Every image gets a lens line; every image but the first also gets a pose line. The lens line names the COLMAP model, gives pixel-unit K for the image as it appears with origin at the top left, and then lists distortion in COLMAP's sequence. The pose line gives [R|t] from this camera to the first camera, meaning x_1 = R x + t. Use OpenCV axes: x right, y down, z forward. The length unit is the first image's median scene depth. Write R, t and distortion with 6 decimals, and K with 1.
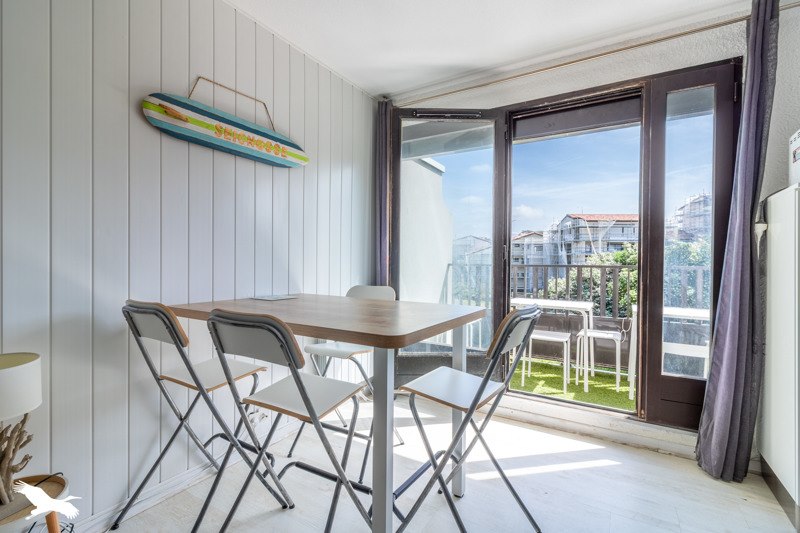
lens RADIAL K [[367.6, 0, 397.9], [0, 367.6, 267.1], [0, 0, 1]] dist [-0.003403, 0.000105]
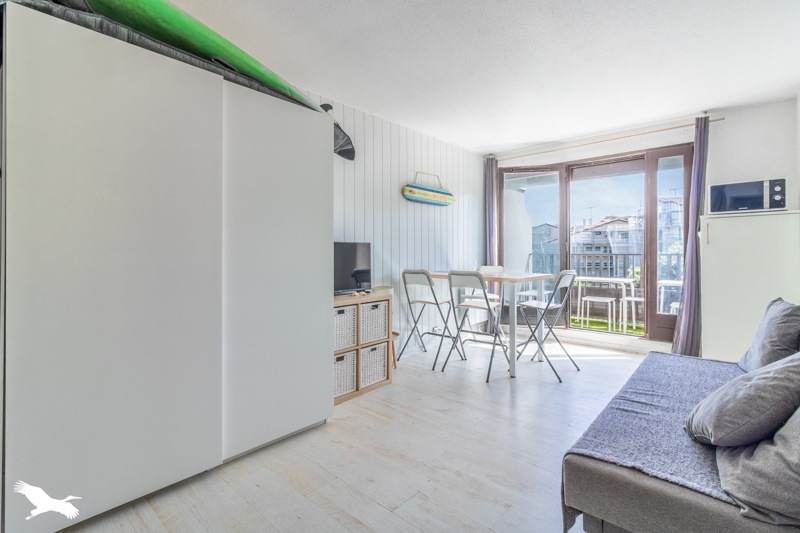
lens RADIAL K [[367.6, 0, 405.0], [0, 367.6, 252.4], [0, 0, 1]] dist [-0.003403, 0.000105]
pose [[0.985202, -0.011969, -0.170978, -0.195423], [0.009411, 0.999831, -0.015764, 0.007349], [0.171138, 0.013921, 0.985149, -1.010210]]
